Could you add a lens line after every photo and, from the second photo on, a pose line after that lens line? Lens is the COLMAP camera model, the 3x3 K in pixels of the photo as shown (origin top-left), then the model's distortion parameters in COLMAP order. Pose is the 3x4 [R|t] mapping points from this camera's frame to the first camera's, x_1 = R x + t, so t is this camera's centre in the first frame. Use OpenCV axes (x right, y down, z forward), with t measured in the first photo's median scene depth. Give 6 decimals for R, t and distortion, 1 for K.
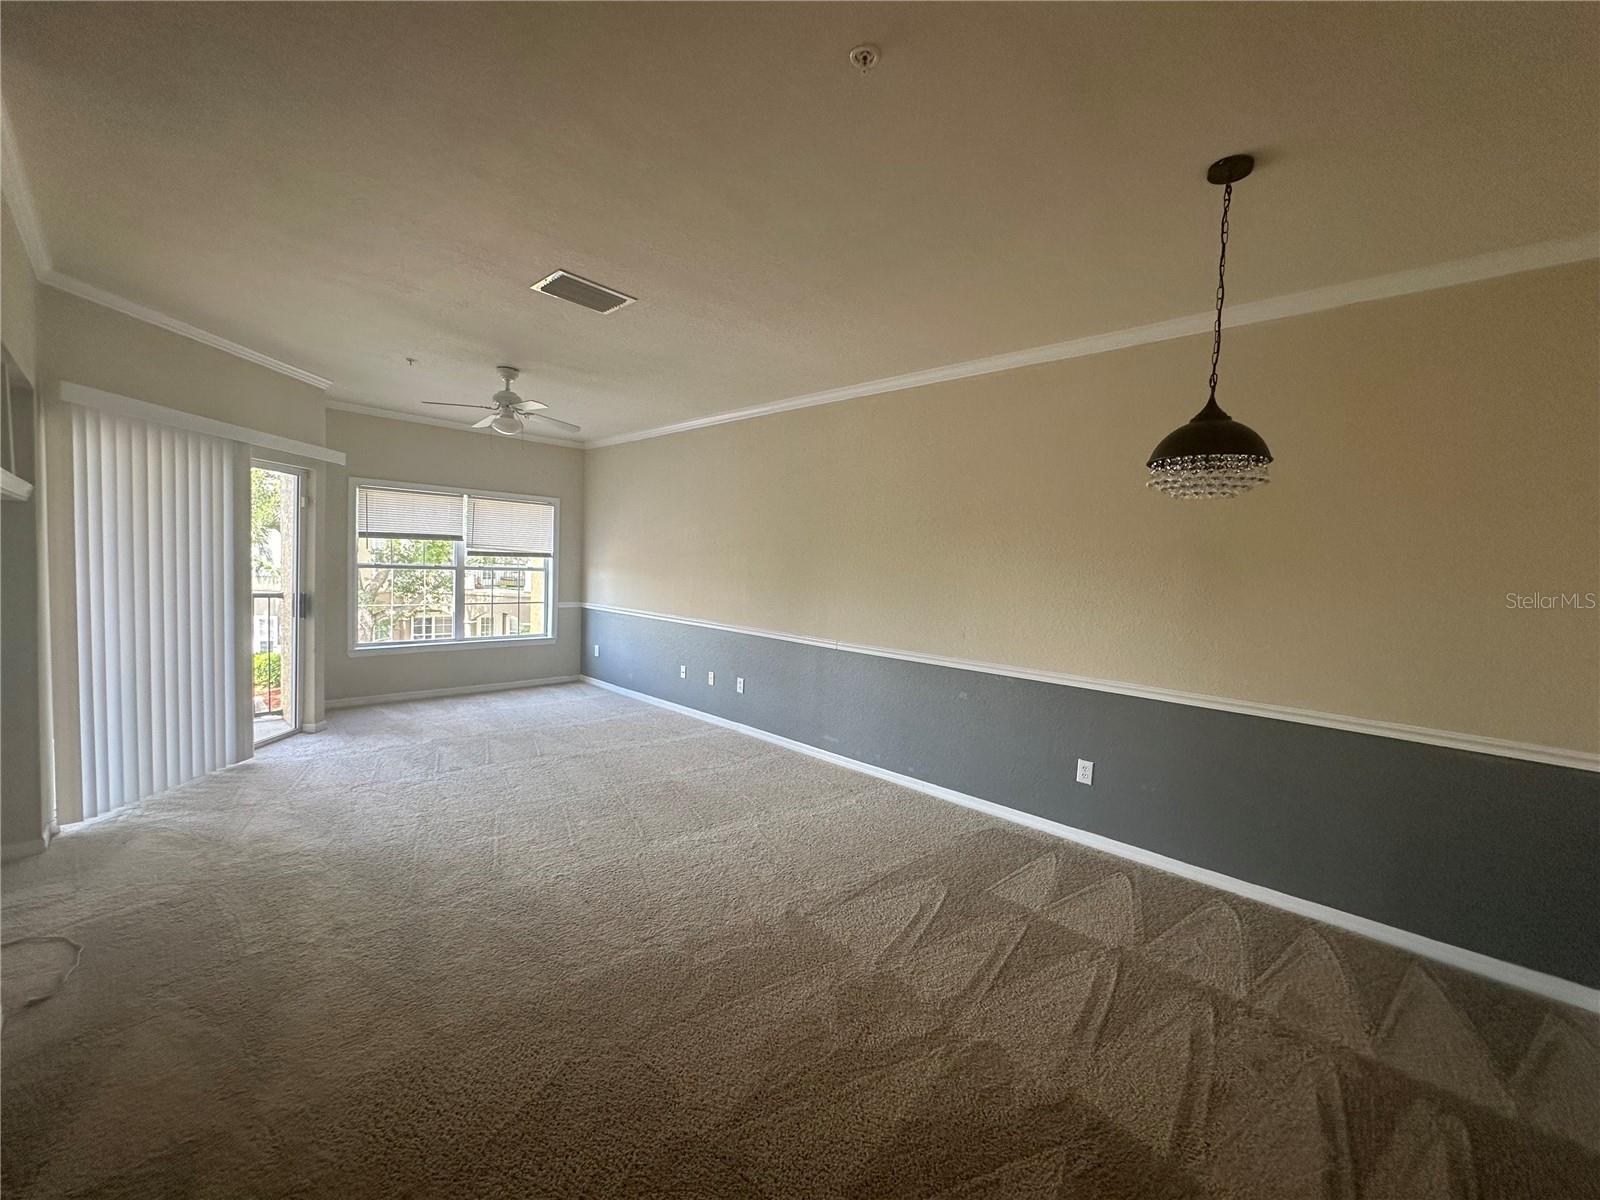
lens RADIAL K [[637.4, 0, 801.6], [0, 637.4, 602.1], [0, 0, 1]] dist [-0.001563, 0.000670]
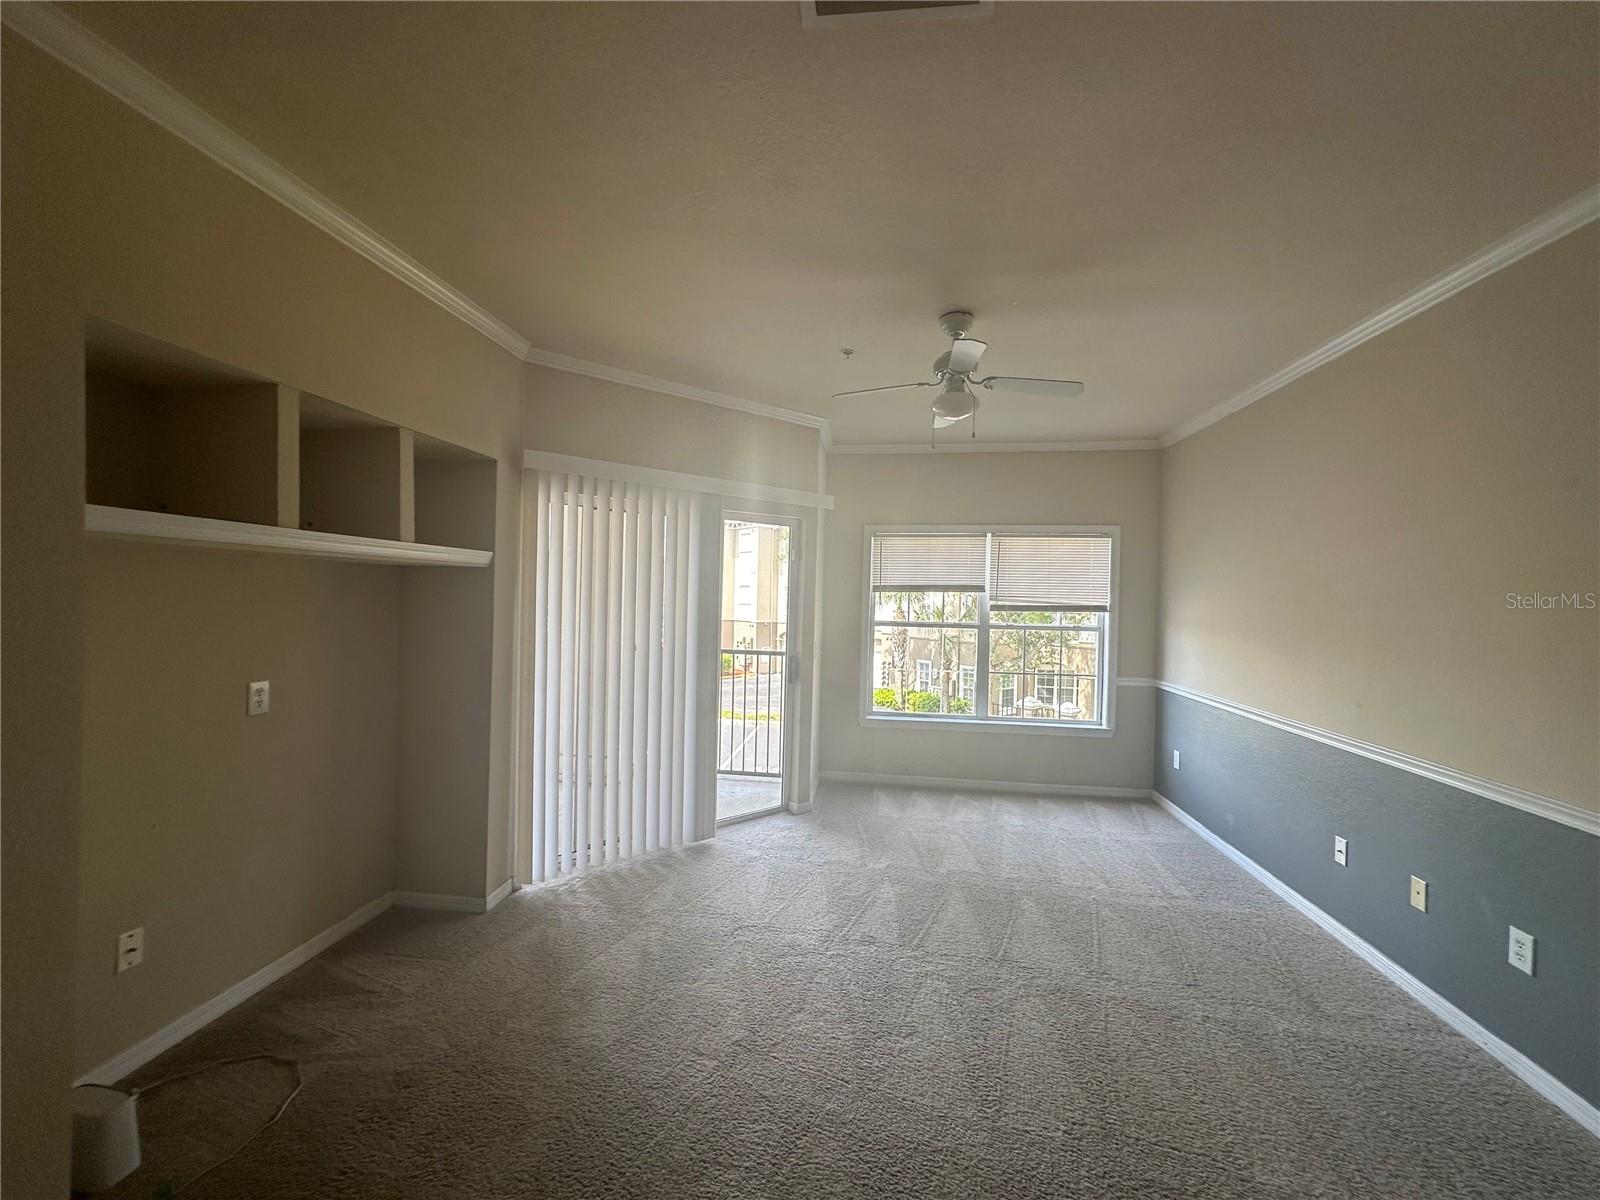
lens RADIAL K [[637.4, 0, 801.6], [0, 637.4, 602.1], [0, 0, 1]] dist [-0.001563, 0.000670]
pose [[0.589811, -0.019177, -0.807313, -0.061700], [-0.045423, 0.997347, -0.056876, -0.053364], [0.806263, 0.070217, 0.587376, 0.660834]]
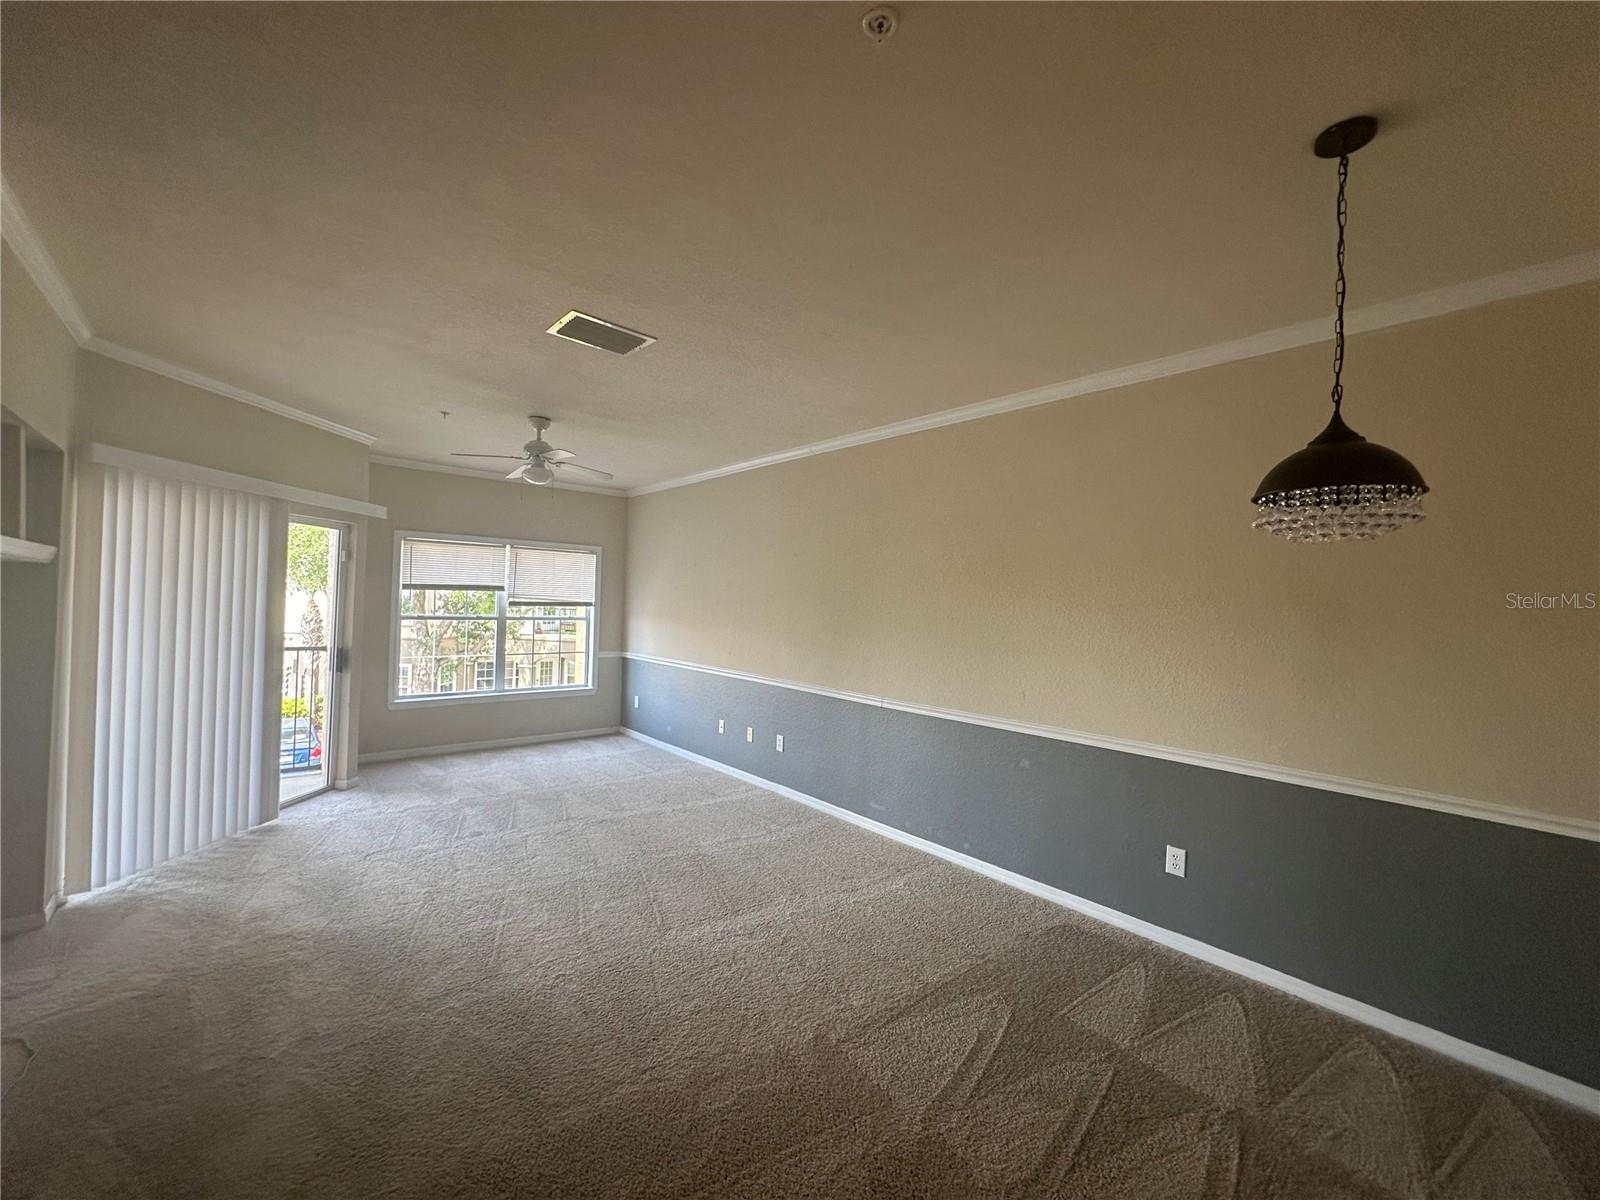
lens RADIAL K [[637.4, 0, 801.6], [0, 637.4, 602.1], [0, 0, 1]] dist [-0.001563, 0.000670]
pose [[0.996239, -0.009832, -0.086090, 0.027779], [0.004238, 0.997882, -0.064919, -0.023011], [0.086546, 0.064310, 0.994170, 0.098012]]
